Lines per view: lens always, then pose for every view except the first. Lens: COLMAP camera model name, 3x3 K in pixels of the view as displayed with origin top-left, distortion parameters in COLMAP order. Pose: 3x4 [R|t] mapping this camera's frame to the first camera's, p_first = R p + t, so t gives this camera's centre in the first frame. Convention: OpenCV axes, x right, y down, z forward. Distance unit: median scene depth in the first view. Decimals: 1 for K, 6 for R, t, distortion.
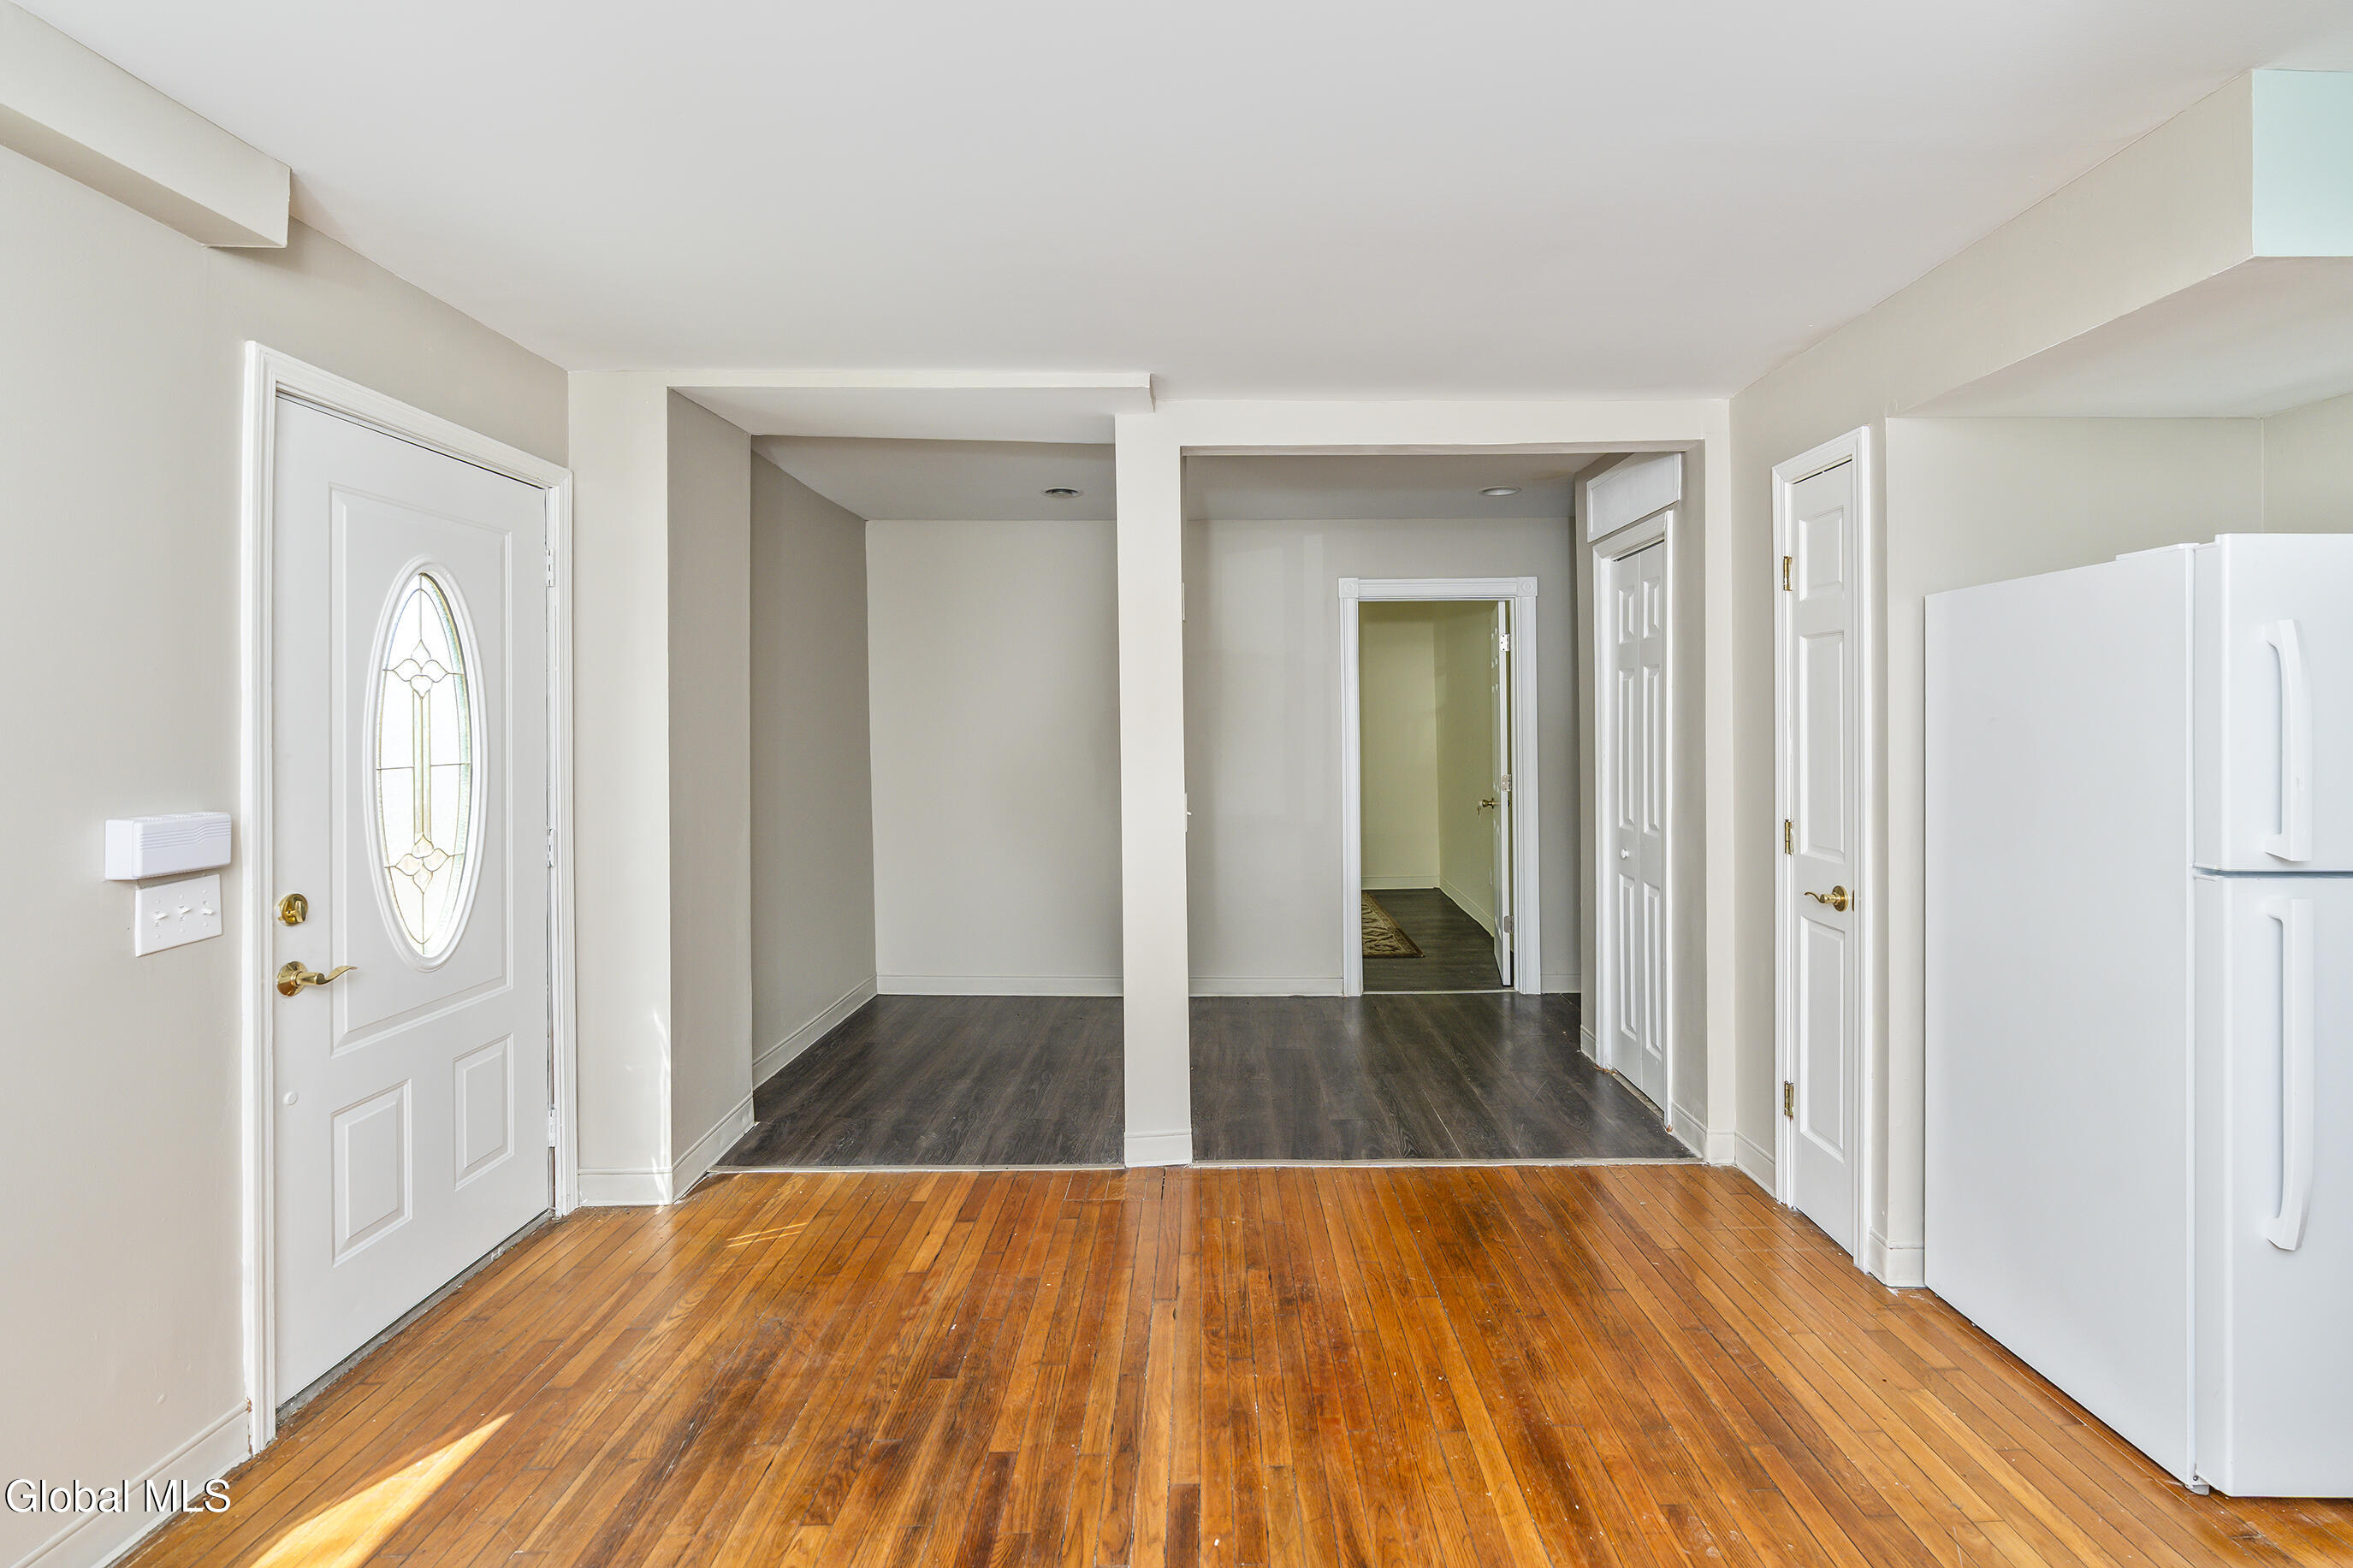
lens RADIAL K [[1063.5, 0, 1224.7], [0, 1063.5, 722.1], [0, 0, 1]] dist [-0.013678, 0.004275]
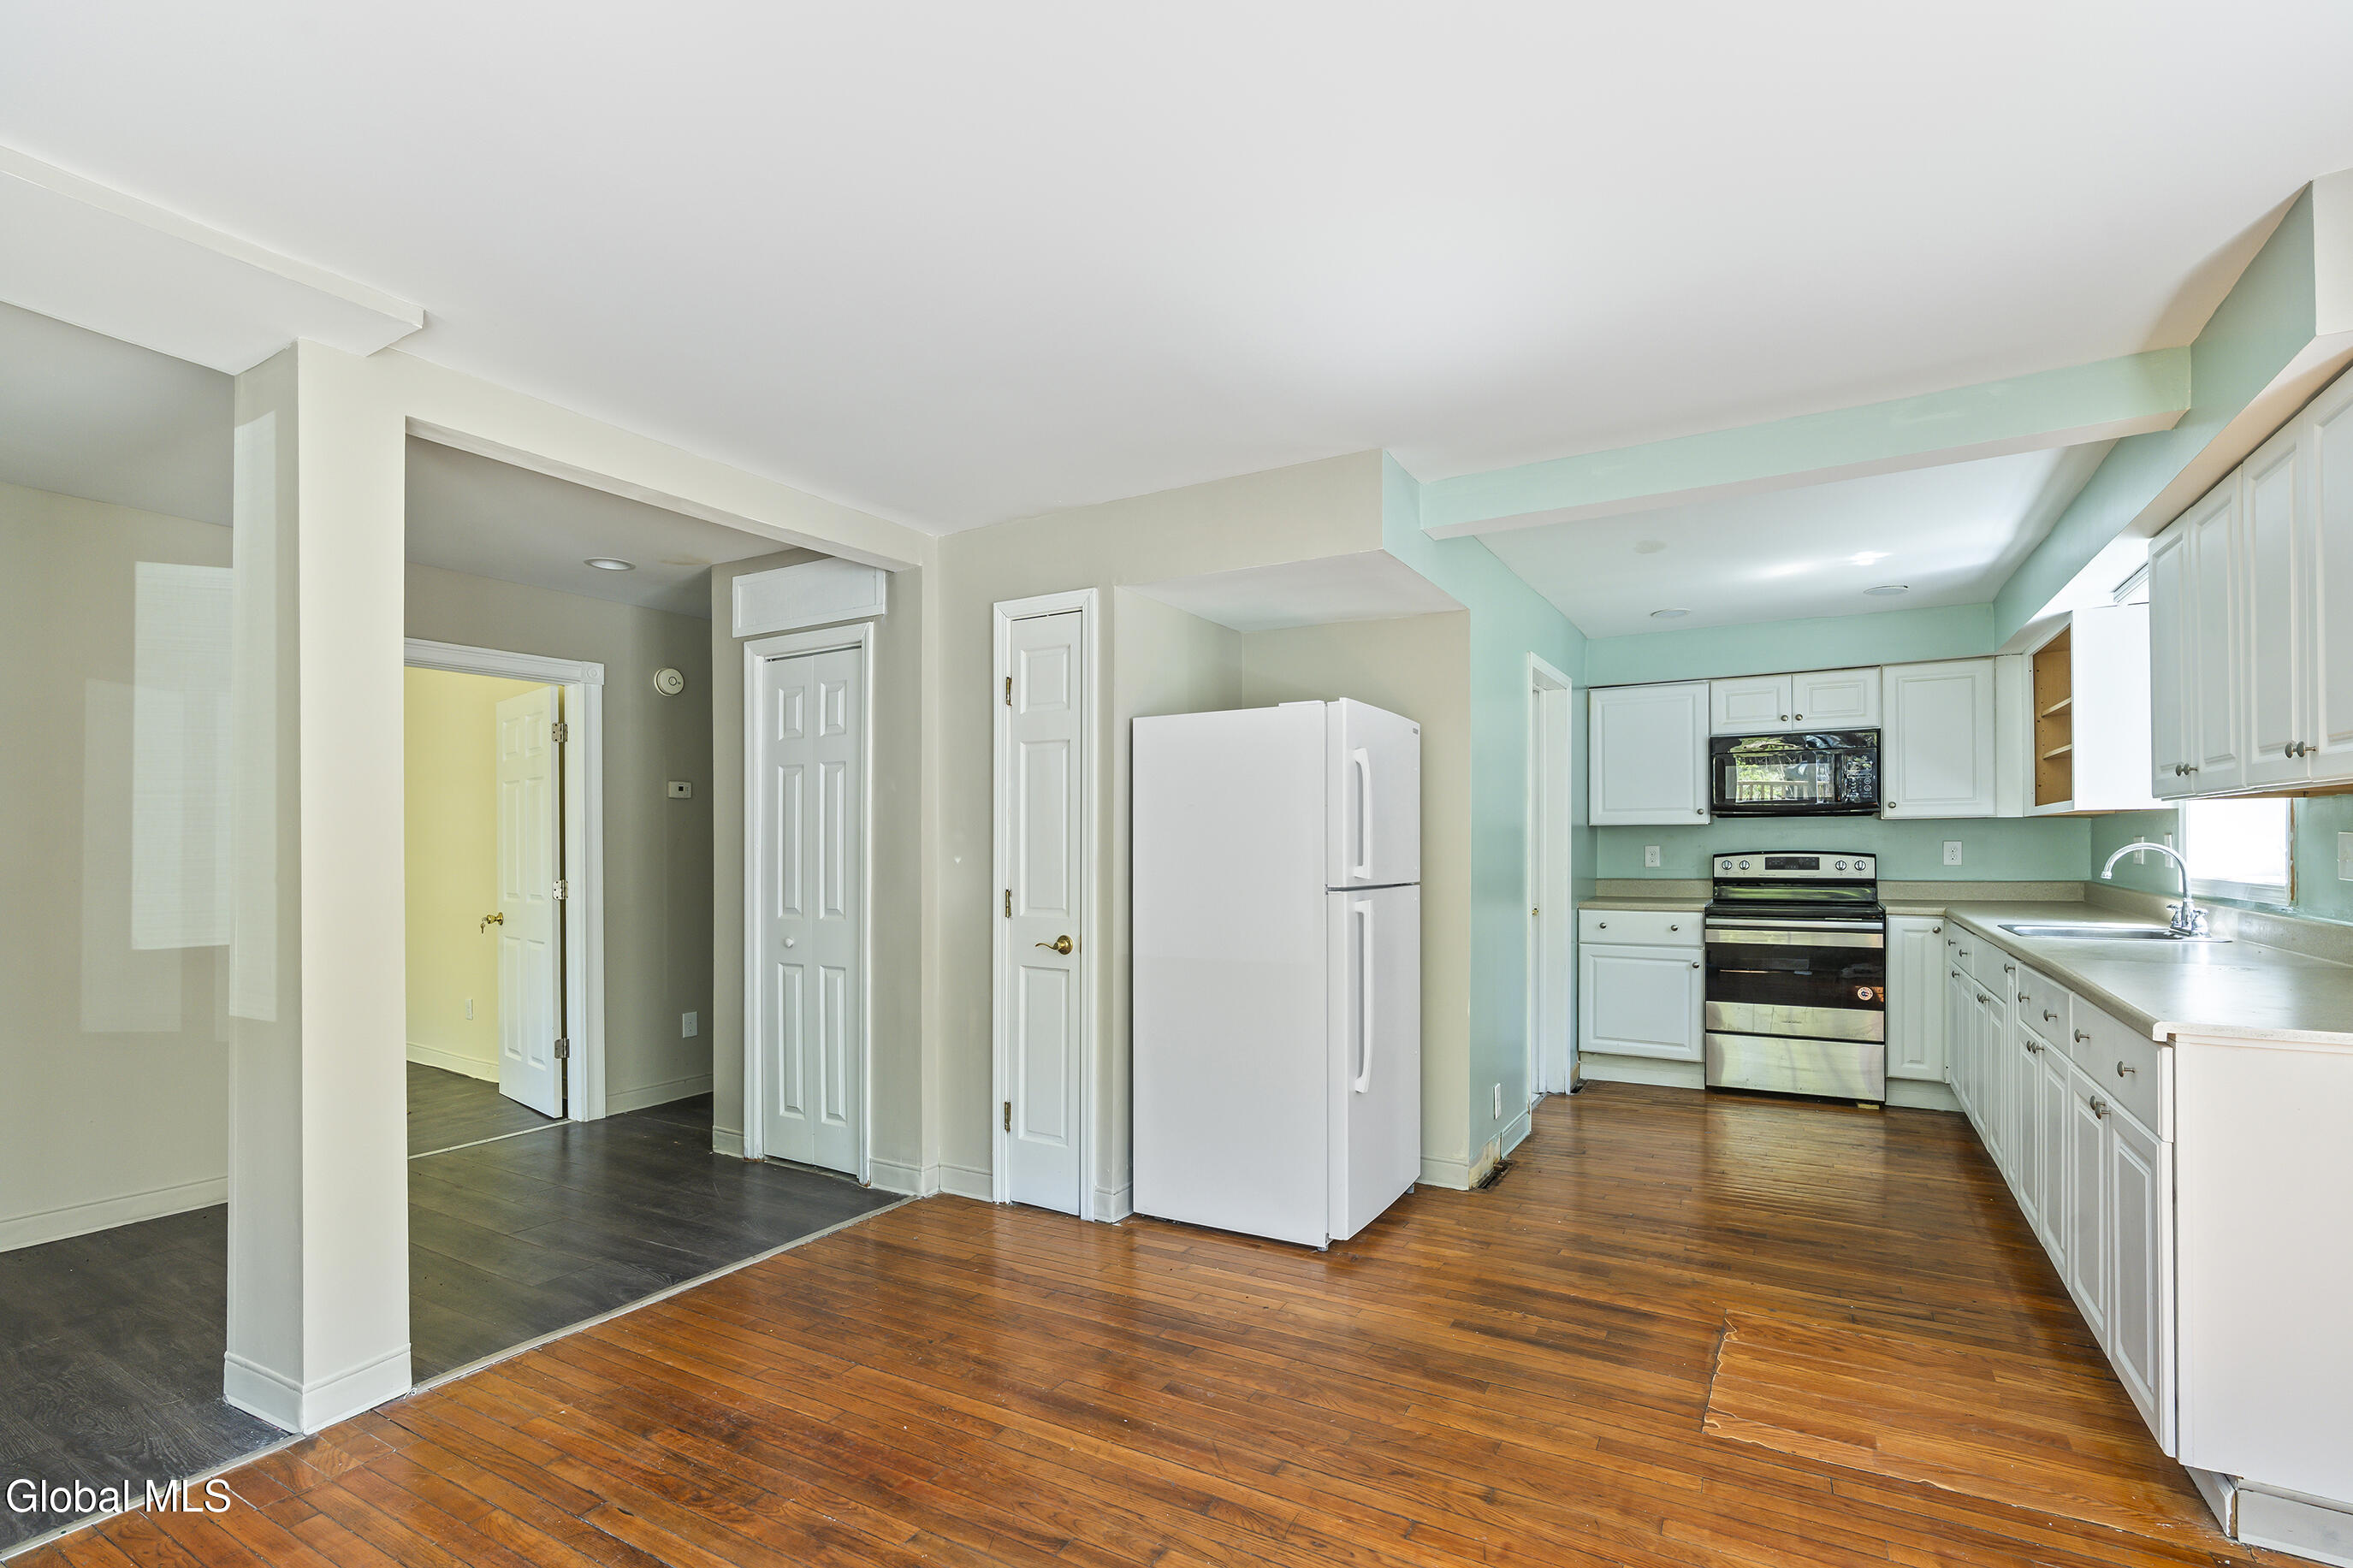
lens RADIAL K [[1063.5, 0, 1174.5], [0, 1063.5, 841.0], [0, 0, 1]] dist [-0.013678, 0.004275]
pose [[0.520392, 0.008292, 0.853887, -0.471552], [-0.000361, 0.999955, -0.009490, 0.051051], [-0.853928, 0.004630, 0.520371, 0.202745]]
